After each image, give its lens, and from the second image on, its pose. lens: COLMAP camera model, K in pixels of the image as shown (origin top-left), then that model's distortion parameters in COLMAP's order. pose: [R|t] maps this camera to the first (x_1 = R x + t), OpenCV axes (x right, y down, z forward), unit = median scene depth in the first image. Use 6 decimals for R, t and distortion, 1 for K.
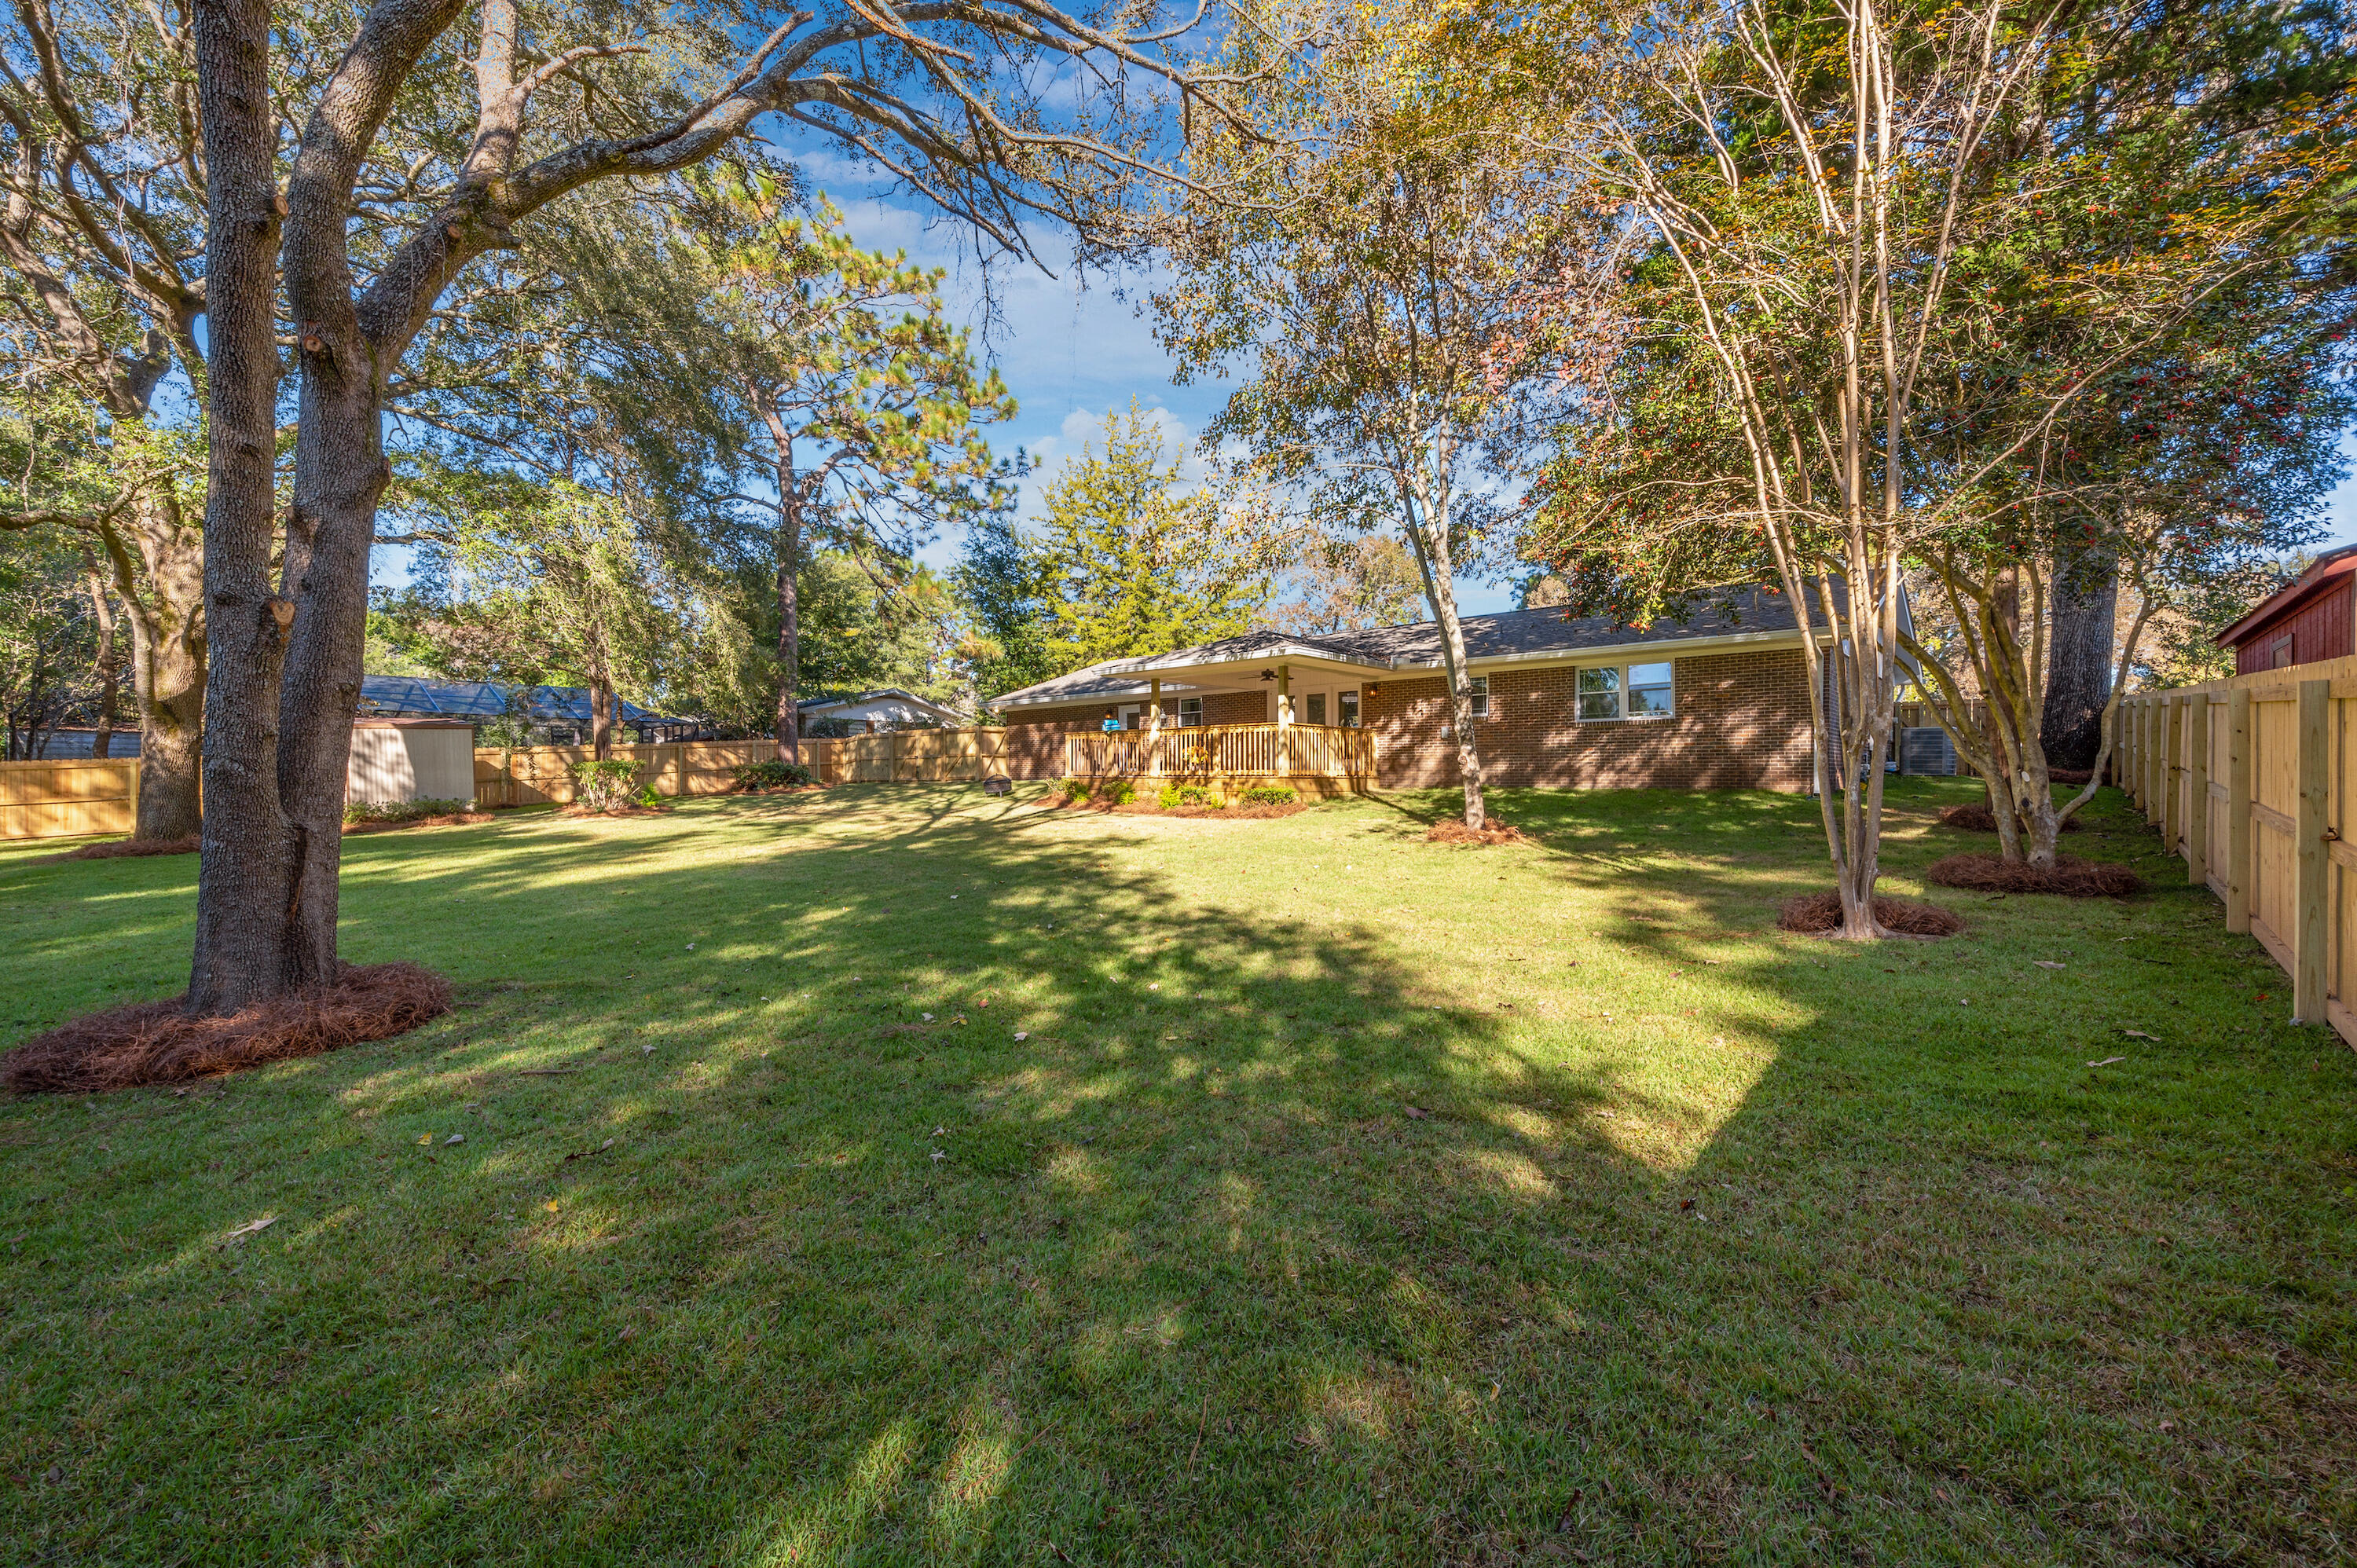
lens RADIAL K [[947.1, 0, 1178.5], [0, 947.1, 784.0], [0, 0, 1]] dist [-0.000798, -0.000769]
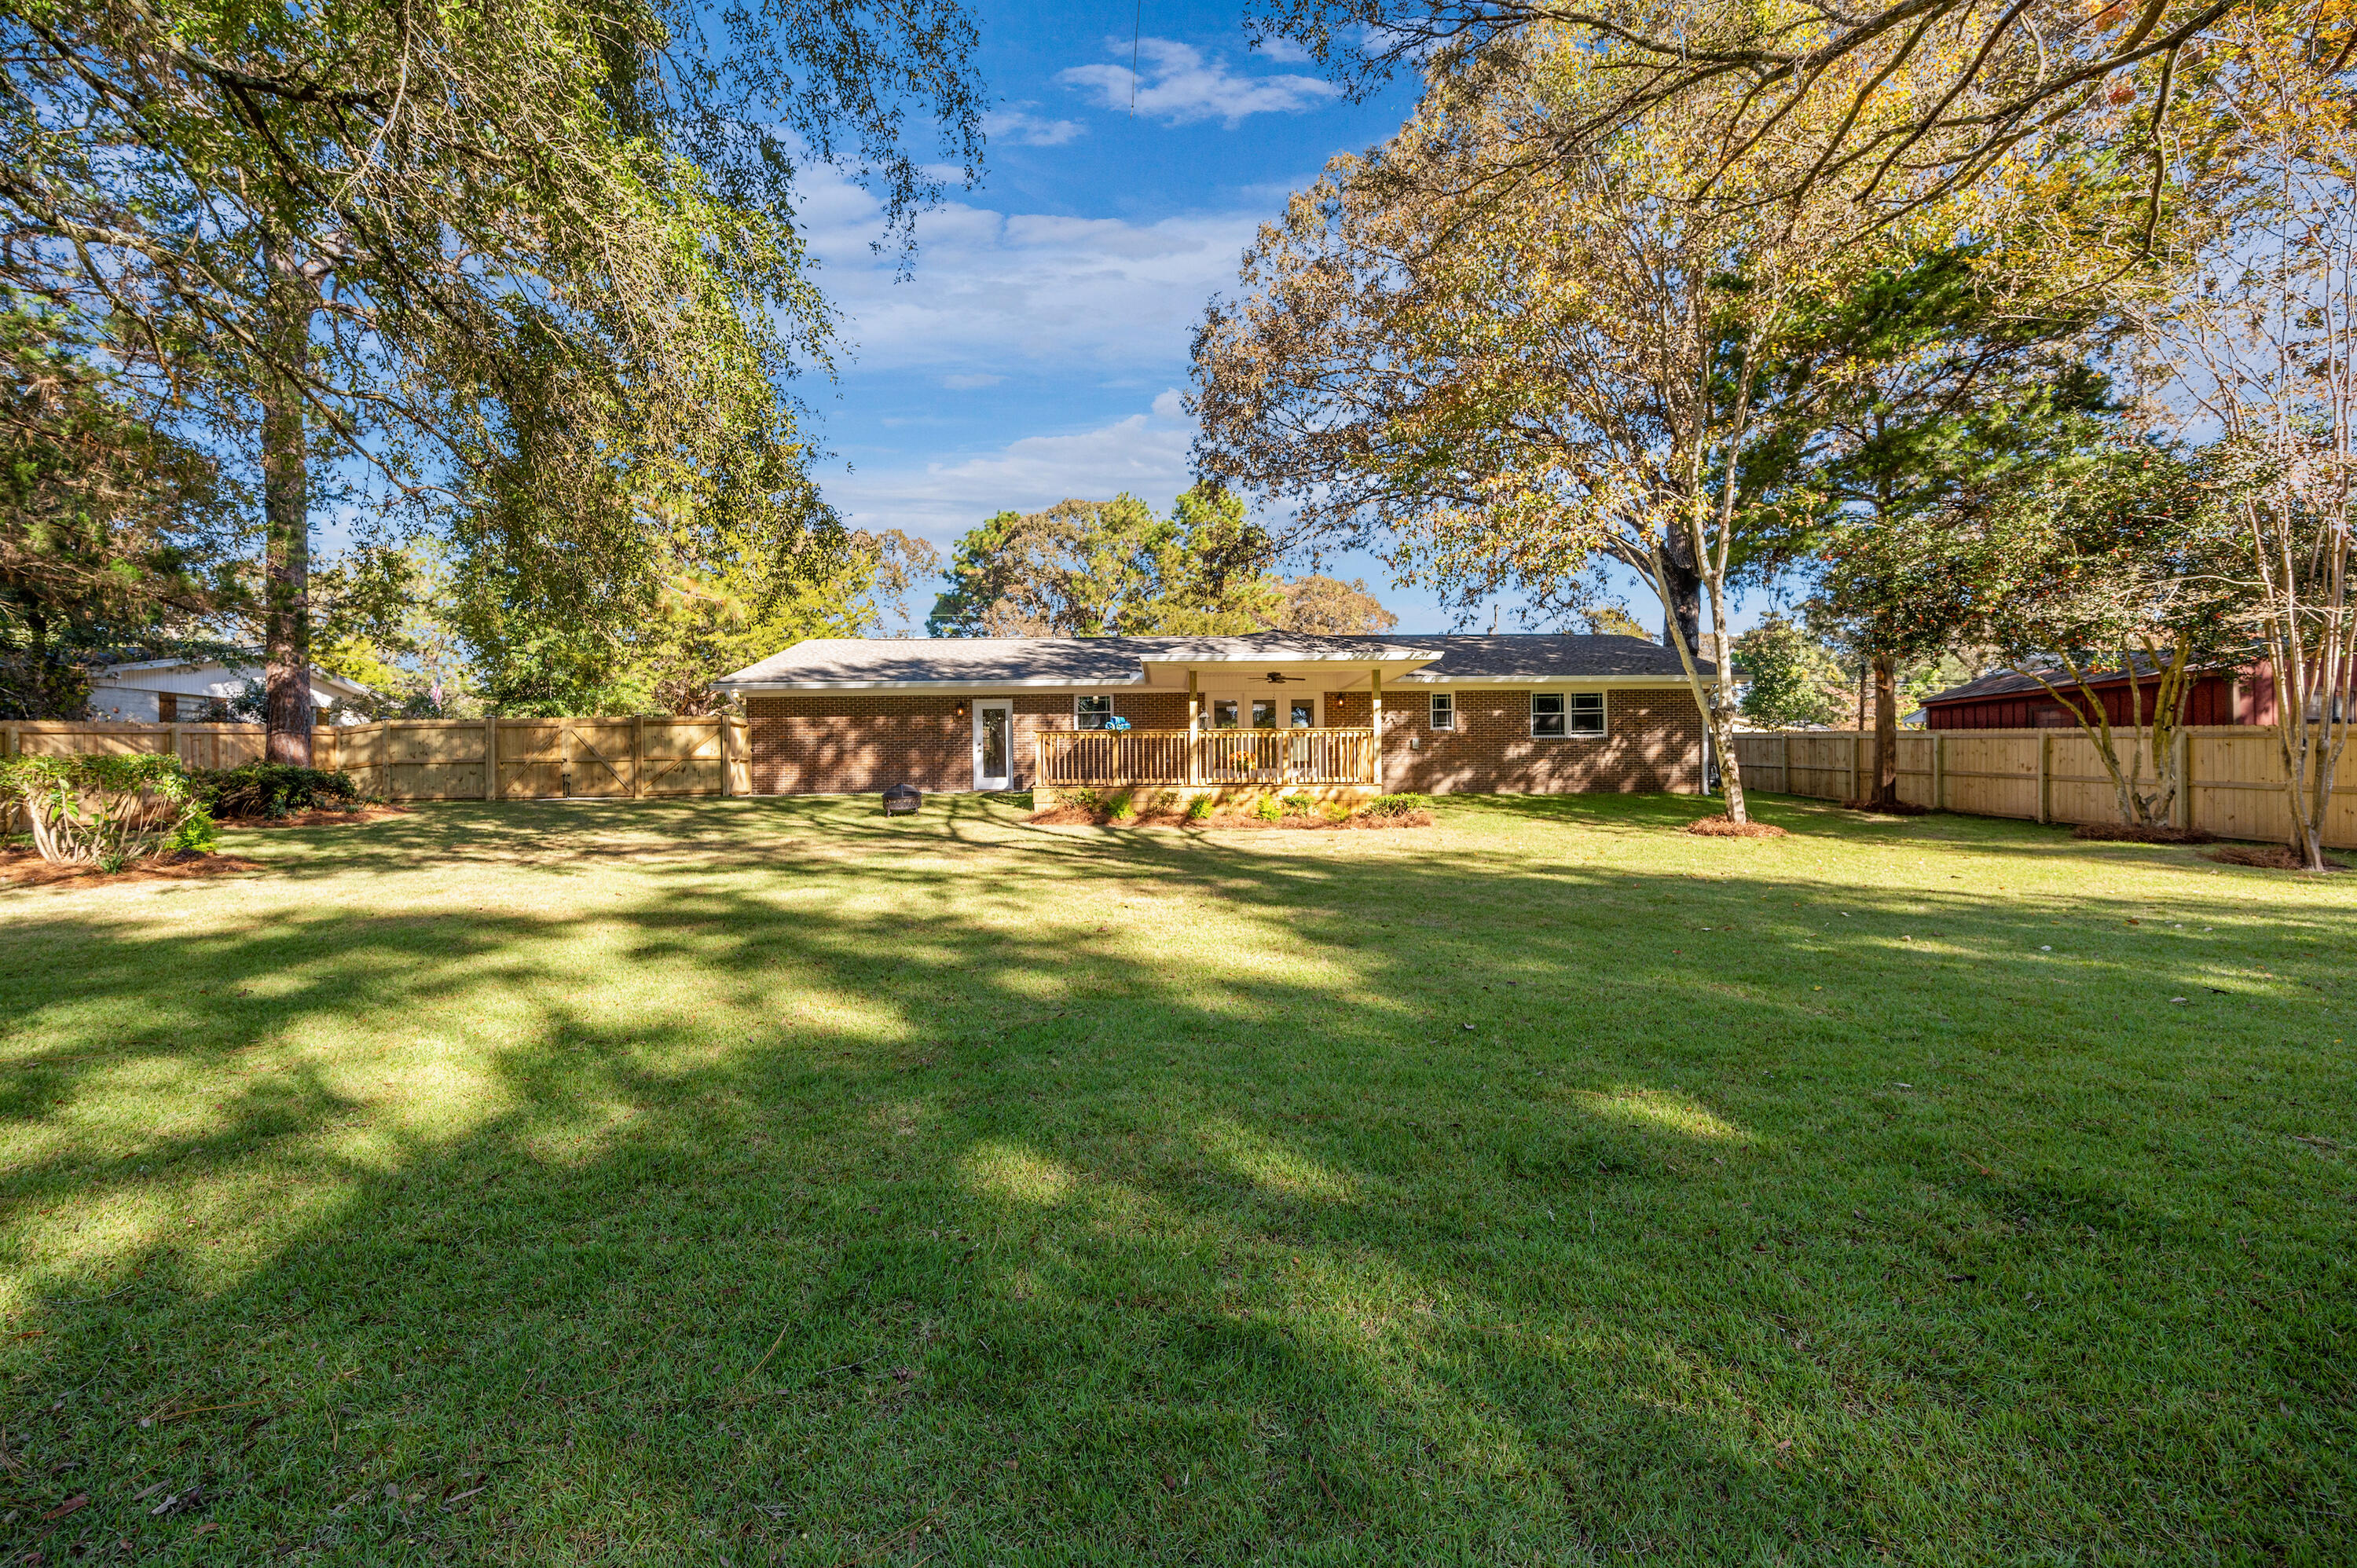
lens RADIAL K [[947.1, 0, 1178.5], [0, 947.1, 784.0], [0, 0, 1]] dist [-0.000798, -0.000769]
pose [[0.726953, 0.003903, 0.686676, -0.710203], [0.013373, 0.999714, -0.019840, 0.011337], [-0.686557, 0.023606, 0.726693, 0.435825]]
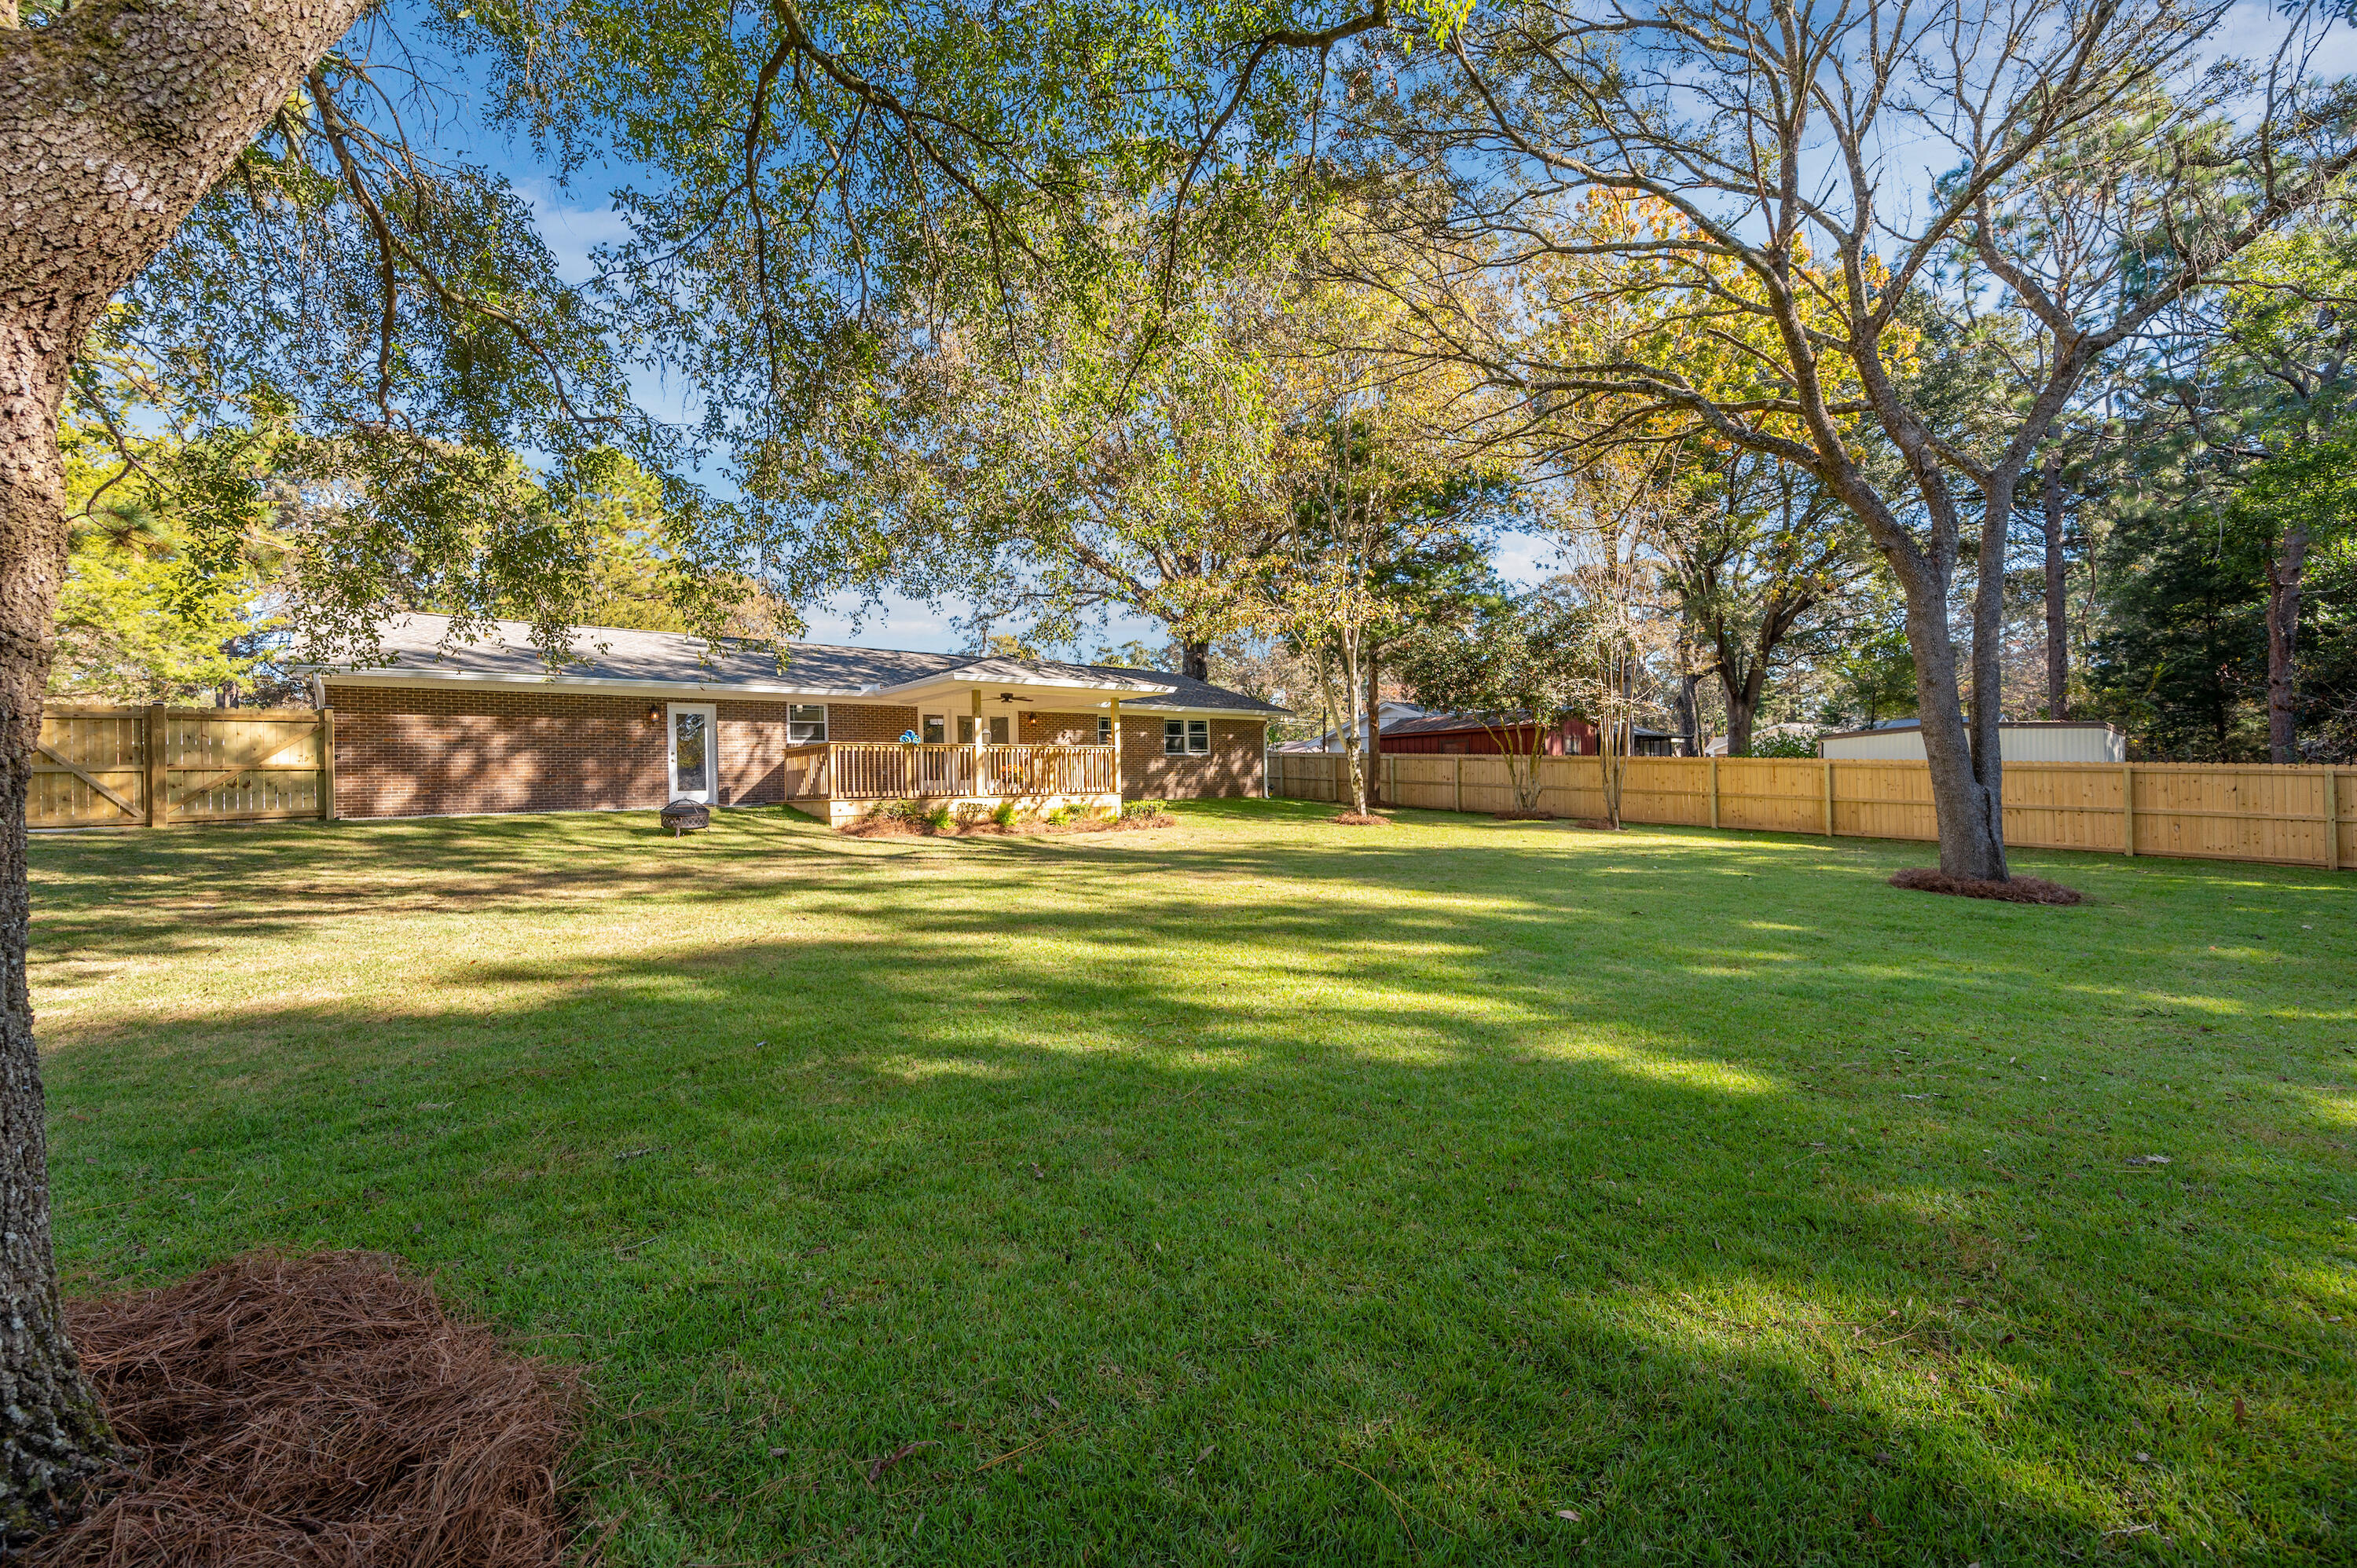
lens RADIAL K [[947.1, 0, 1178.5], [0, 947.1, 784.0], [0, 0, 1]] dist [-0.000798, -0.000769]
pose [[0.131851, 0.007956, 0.991238, -1.038153], [0.034836, 0.999313, -0.012654, 0.001218], [-0.990657, 0.036199, 0.131483, 0.775023]]
